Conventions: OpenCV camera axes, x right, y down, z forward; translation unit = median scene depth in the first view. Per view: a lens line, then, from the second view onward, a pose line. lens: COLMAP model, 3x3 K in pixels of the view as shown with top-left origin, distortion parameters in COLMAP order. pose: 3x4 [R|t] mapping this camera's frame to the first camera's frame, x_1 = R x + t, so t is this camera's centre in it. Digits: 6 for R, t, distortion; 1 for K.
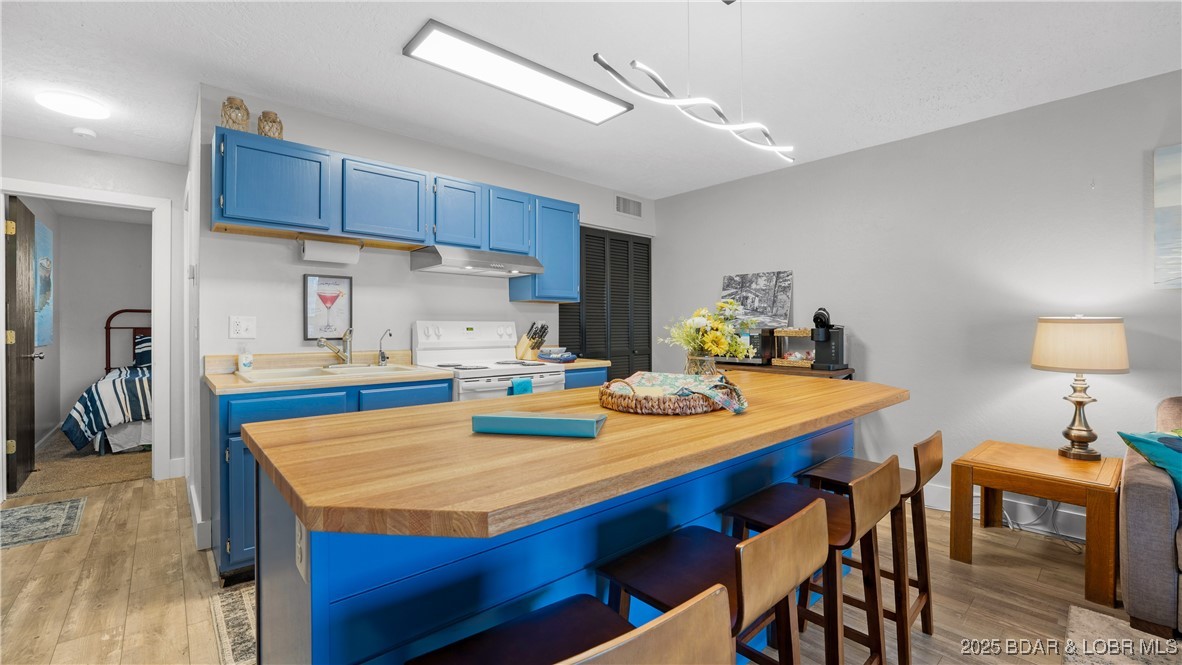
lens RADIAL K [[486.2, 0, 586.2], [0, 486.2, 326.3], [0, 0, 1]] dist [-0.001326, -0.000138]
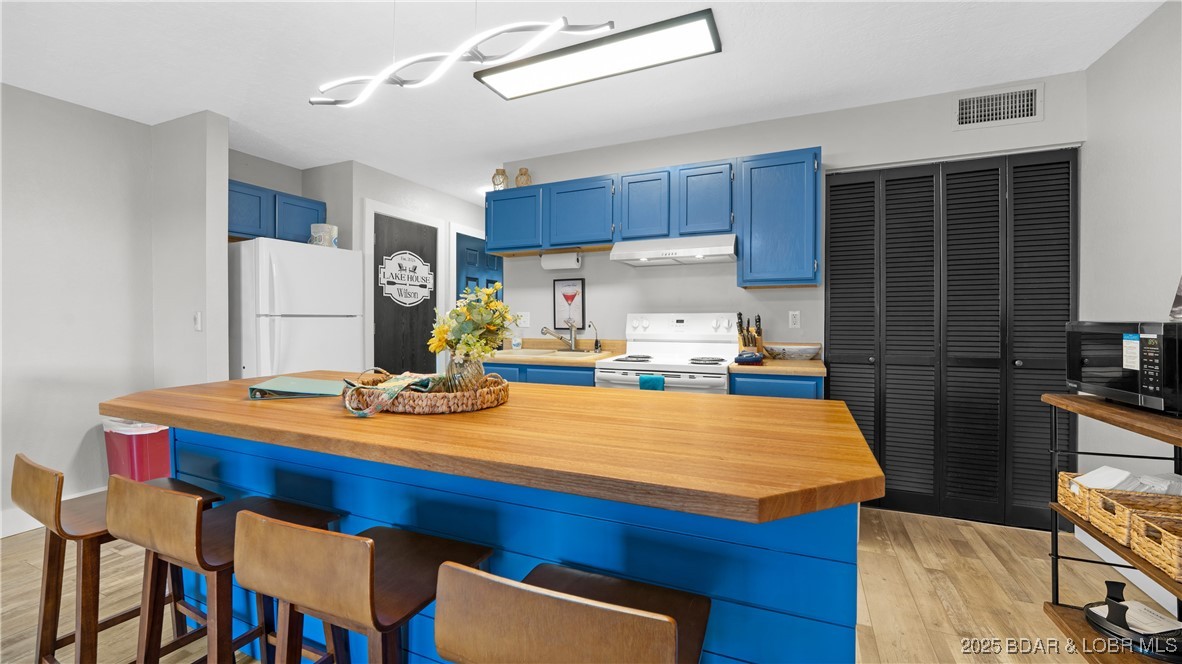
lens RADIAL K [[486.2, 0, 586.2], [0, 486.2, 325.8], [0, 0, 1]] dist [-0.001326, -0.000138]
pose [[0.419907, 0.009495, -0.907518, 0.636757], [0.001843, 0.999934, 0.011315, 0.003745], [0.907565, -0.006424, 0.419862, 0.497507]]
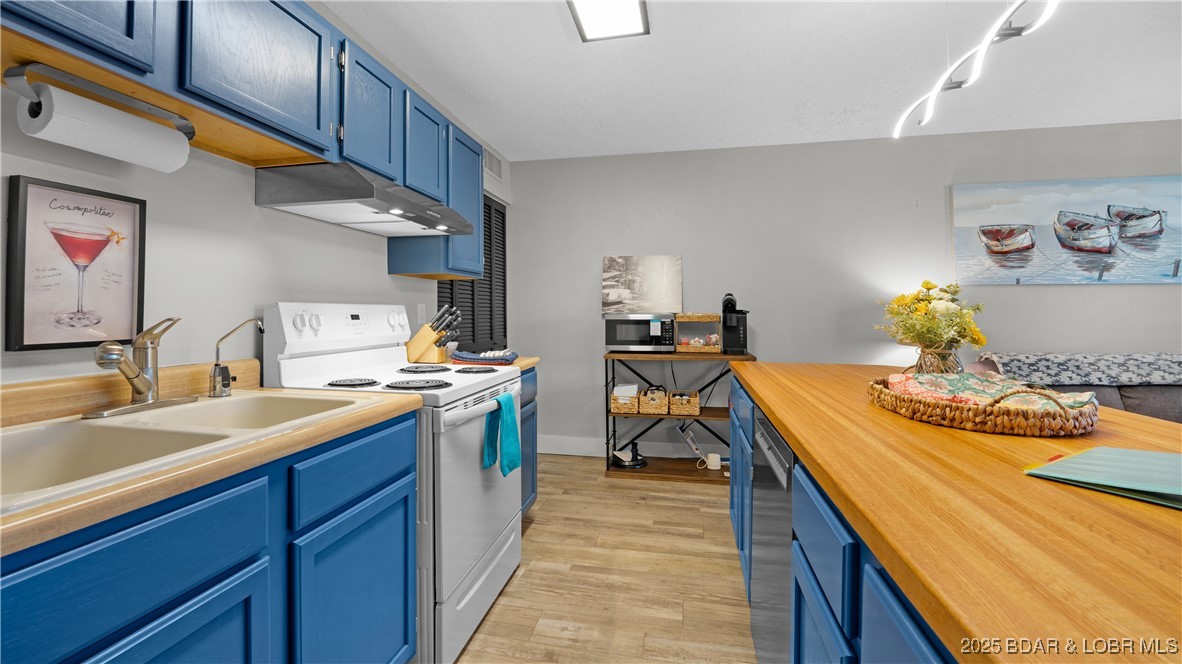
lens RADIAL K [[488.6, 0, 583.1], [0, 488.6, 300.1], [0, 0, 1]] dist [-0.012587, -0.000262]
pose [[0.801537, 0.012529, 0.597815, -0.428148], [0.001308, 0.999741, -0.022706, -0.001488], [-0.597944, 0.018981, 0.801313, 0.418404]]
